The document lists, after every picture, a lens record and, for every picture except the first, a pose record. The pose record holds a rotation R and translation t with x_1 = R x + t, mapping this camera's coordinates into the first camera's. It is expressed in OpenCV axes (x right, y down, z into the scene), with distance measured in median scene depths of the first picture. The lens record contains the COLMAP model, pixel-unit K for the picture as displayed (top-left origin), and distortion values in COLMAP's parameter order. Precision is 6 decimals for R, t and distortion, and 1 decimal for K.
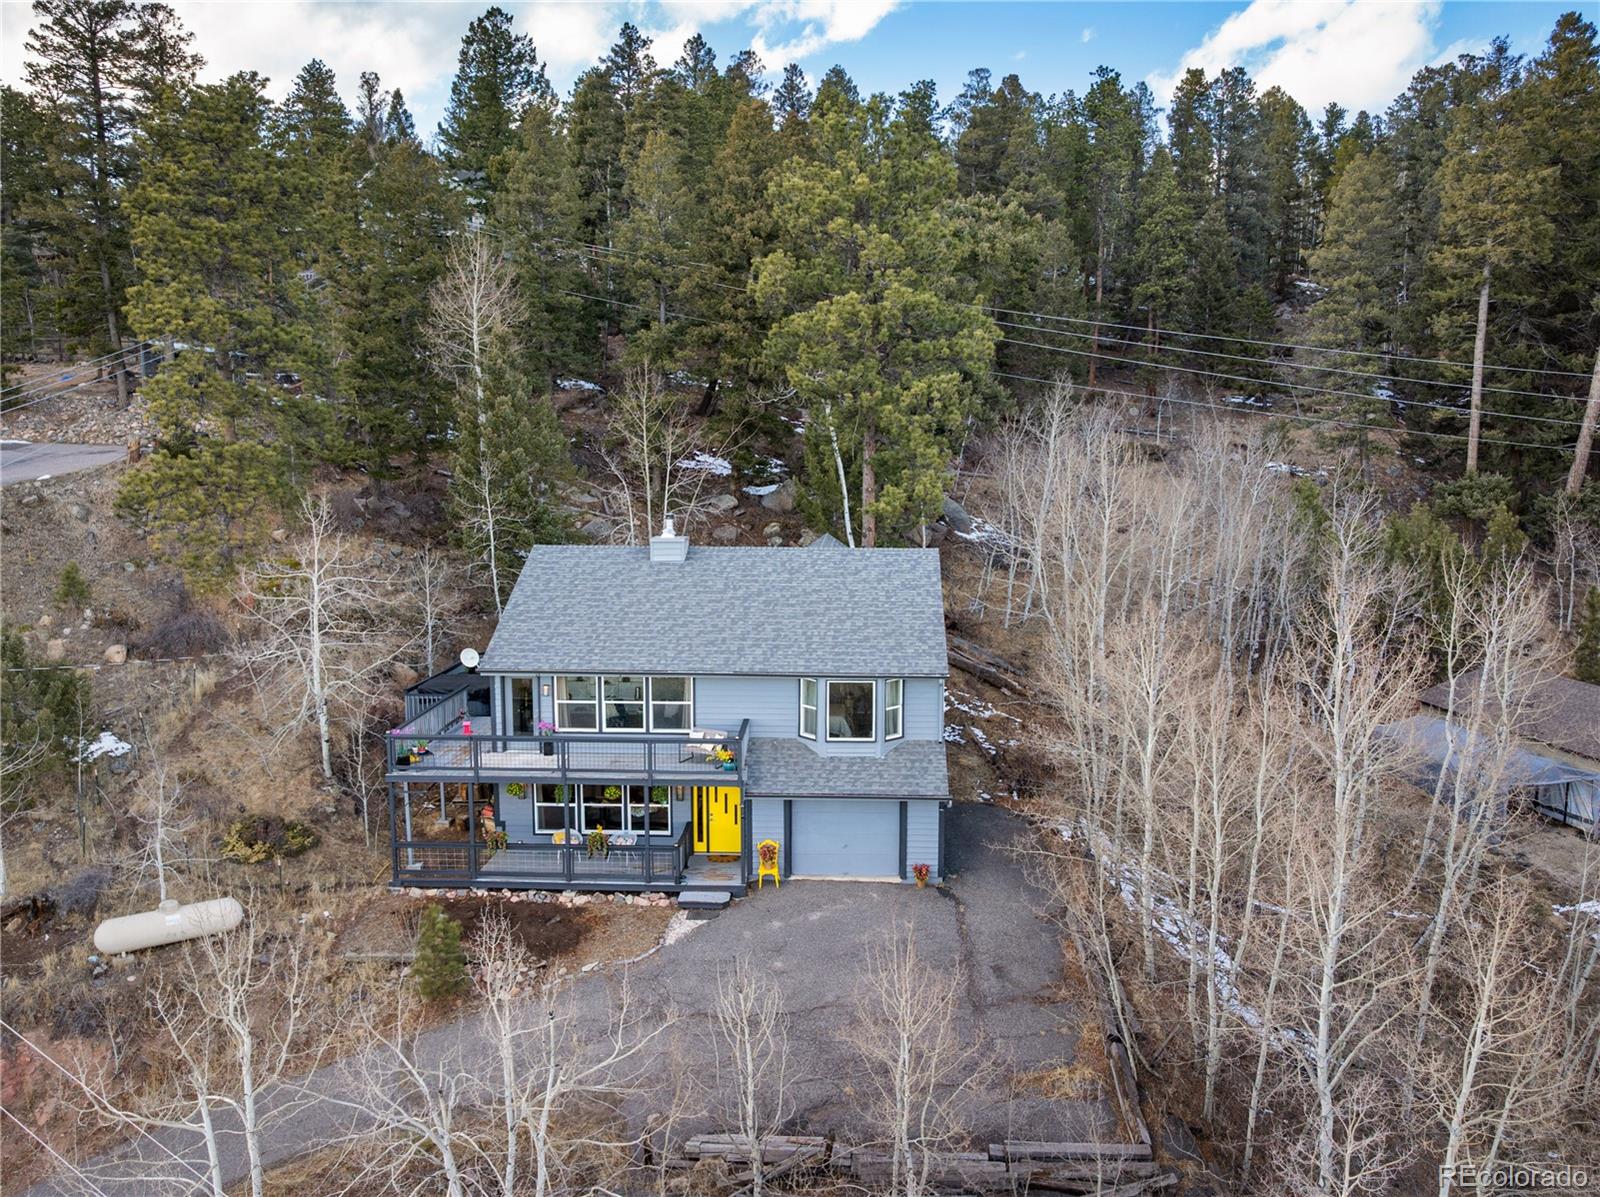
lens RADIAL K [[1201.0, 0, 838.3], [0, 1201.0, 578.9], [0, 0, 1]] dist [-0.016521, -0.011133]
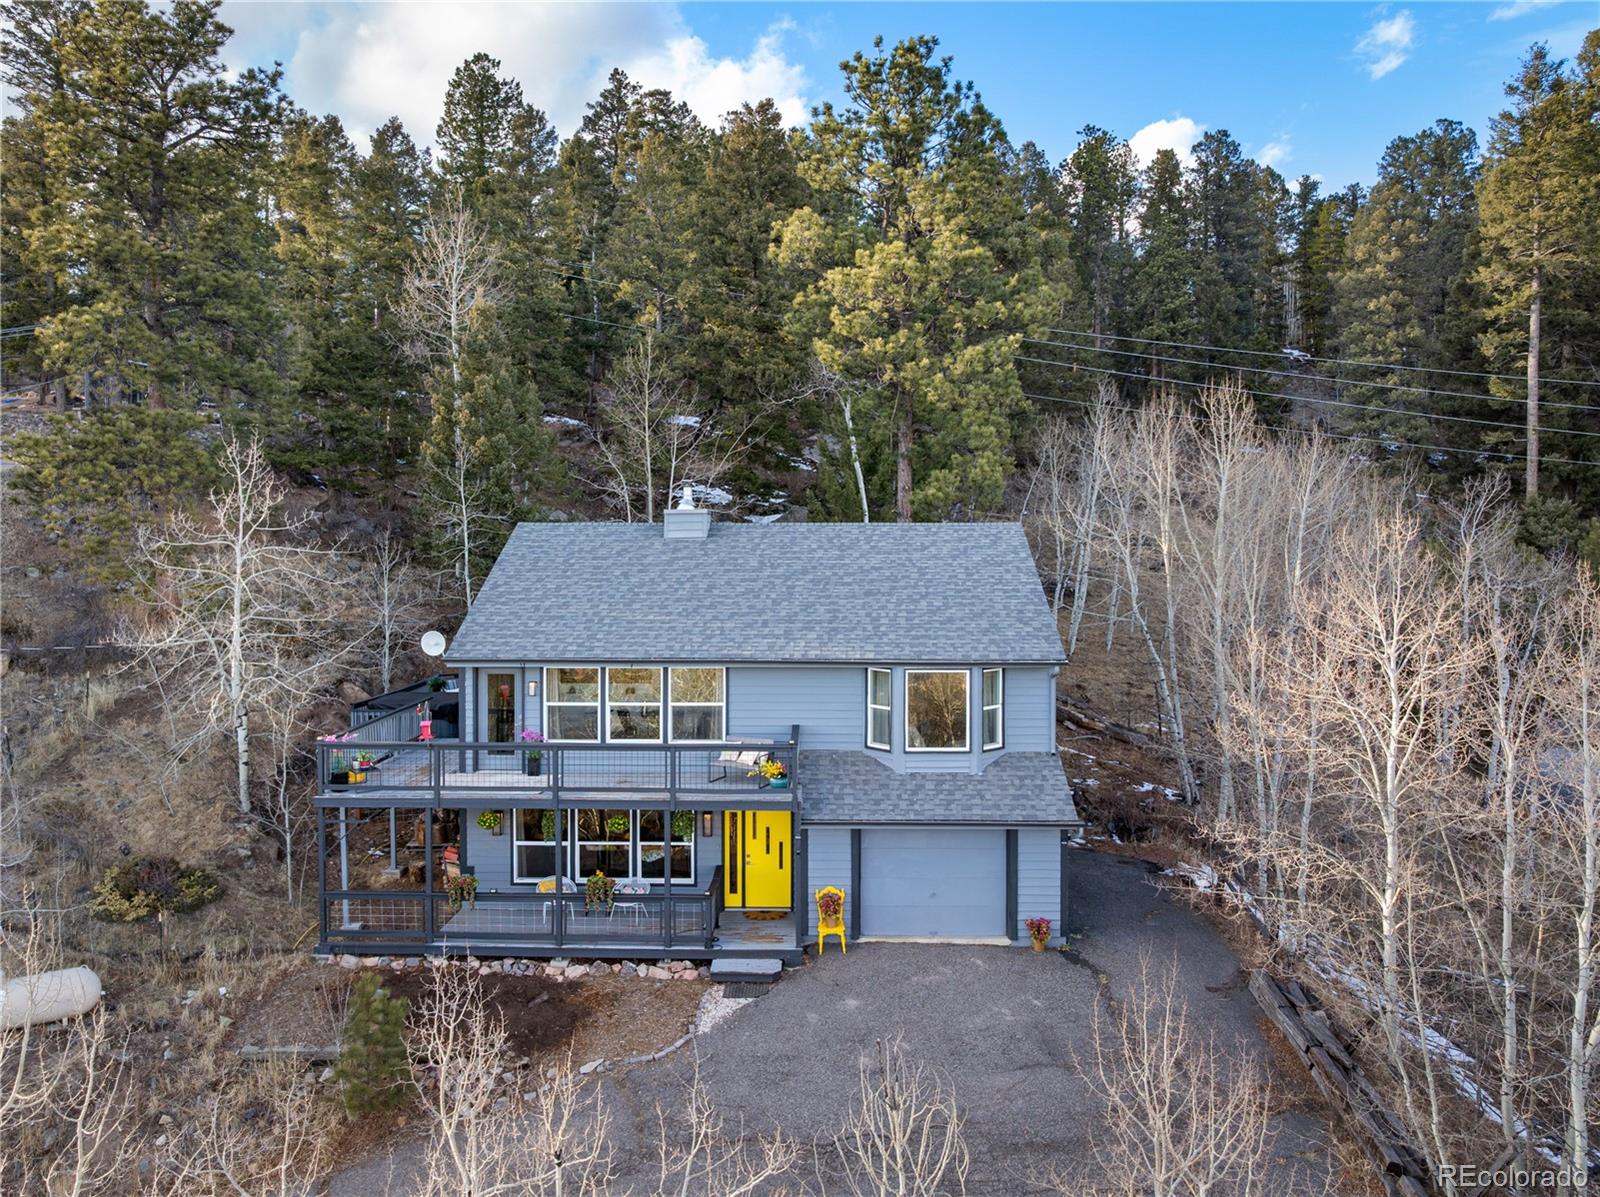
lens RADIAL K [[1157.3, 0, 801.2], [0, 1157.3, 540.4], [0, 0, 1]] dist [-0.023126, -0.001789]
pose [[0.999982, -0.005305, 0.002878, -0.073012], [0.005608, 0.992965, -0.118279, 0.085183], [-0.002231, 0.118293, 0.992976, 0.255019]]
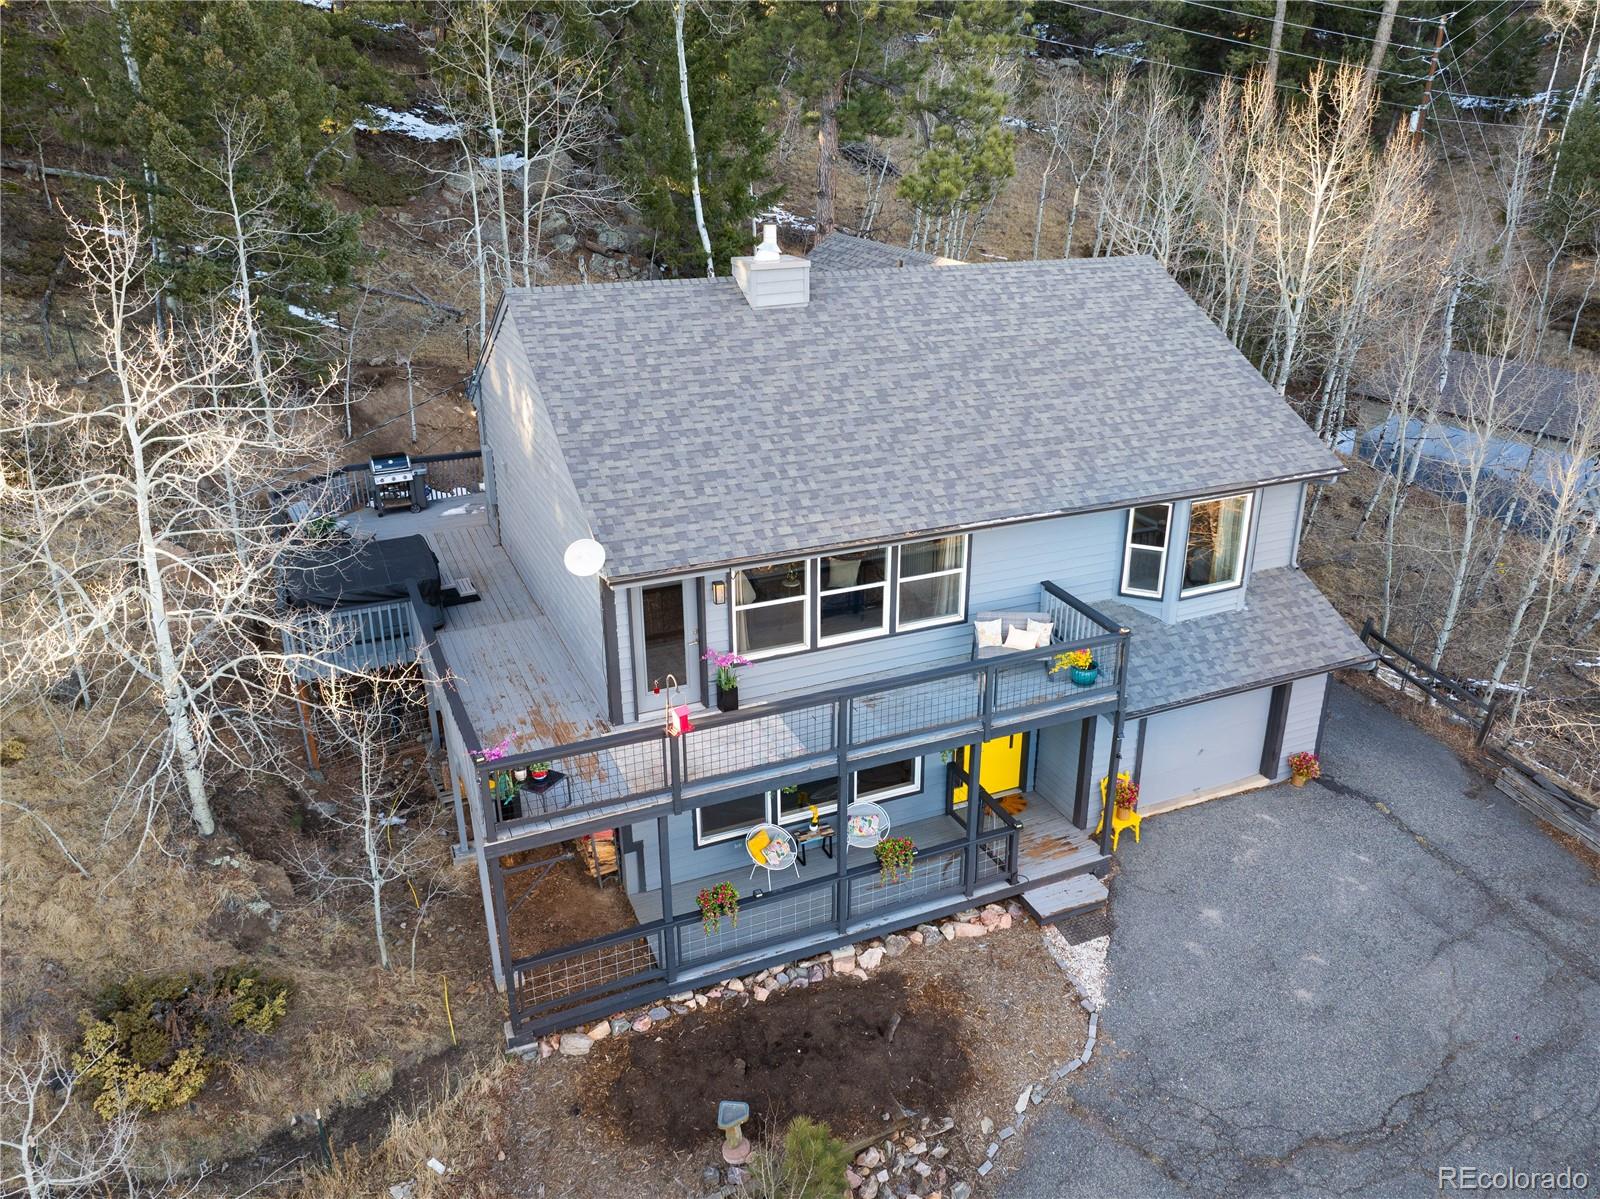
lens RADIAL K [[1201.0, 0, 847.2], [0, 1201.0, 595.8], [0, 0, 1]] dist [-0.016521, -0.011133]
pose [[0.892026, -0.169340, 0.419064, -0.398158], [0.046458, 0.956604, 0.287663, -0.047520], [-0.449591, -0.237134, 0.861183, 0.528721]]
